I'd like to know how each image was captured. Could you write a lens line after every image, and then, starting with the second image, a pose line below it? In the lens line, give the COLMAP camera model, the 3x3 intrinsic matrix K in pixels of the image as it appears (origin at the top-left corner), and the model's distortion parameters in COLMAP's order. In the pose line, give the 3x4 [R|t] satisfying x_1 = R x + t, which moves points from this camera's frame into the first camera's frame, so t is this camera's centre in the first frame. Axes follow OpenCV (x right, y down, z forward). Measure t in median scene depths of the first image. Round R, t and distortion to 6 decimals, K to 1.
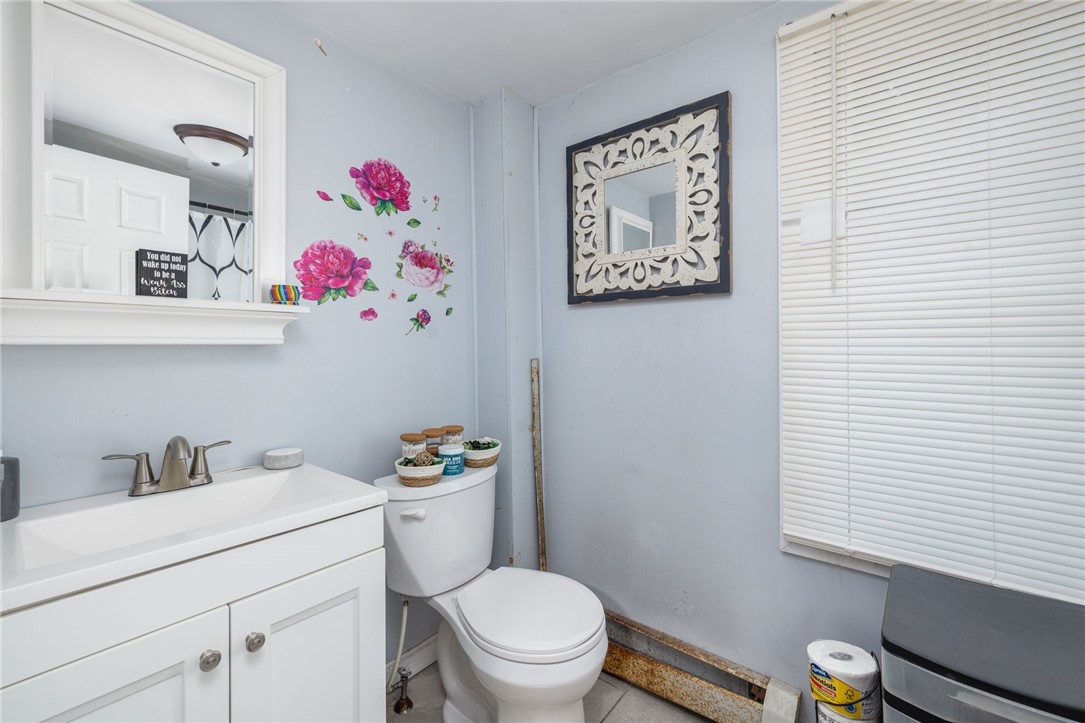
lens RADIAL K [[456.5, 0, 541.7], [0, 456.5, 344.7], [0, 0, 1]] dist [-0.001189, 0.000405]
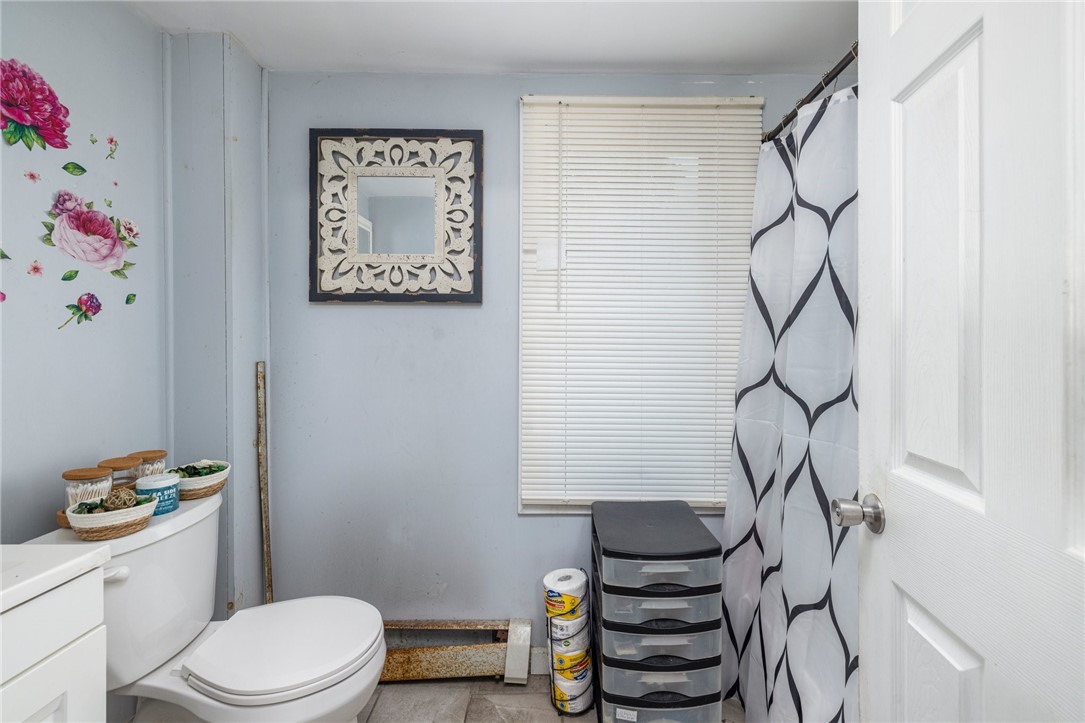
lens RADIAL K [[456.5, 0, 548.4], [0, 456.5, 346.1], [0, 0, 1]] dist [-0.001189, 0.000405]
pose [[0.763676, 0.012238, 0.645484, -0.192394], [-0.010925, 0.999922, -0.006032, 0.001336], [-0.645507, -0.002445, 0.763750, -0.002256]]
